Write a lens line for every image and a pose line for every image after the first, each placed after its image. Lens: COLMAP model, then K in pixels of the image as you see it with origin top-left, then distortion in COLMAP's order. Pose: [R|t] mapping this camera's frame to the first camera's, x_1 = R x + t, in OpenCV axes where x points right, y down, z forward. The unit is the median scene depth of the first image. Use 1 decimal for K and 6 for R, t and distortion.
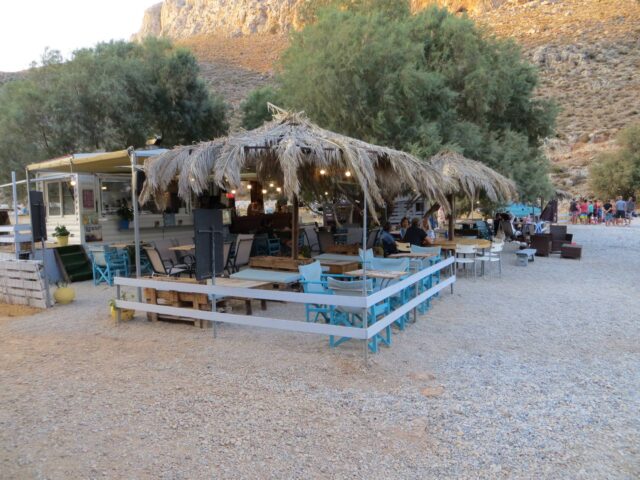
lens RADIAL K [[480.9, 0, 321.6], [0, 480.9, 236.0], [0, 0, 1]] dist [-0.015288, -0.002475]
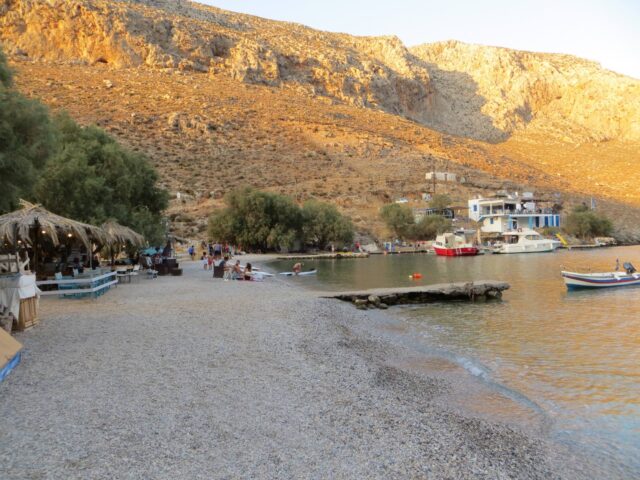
lens RADIAL K [[480.9, 0, 320.7], [0, 480.9, 235.7], [0, 0, 1]] dist [-0.015288, -0.002475]
pose [[0.760010, 0.000941, 0.649910, -0.064463], [0.057807, 0.995937, -0.069042, 0.012308], [-0.647335, 0.090043, 0.756868, -0.187929]]
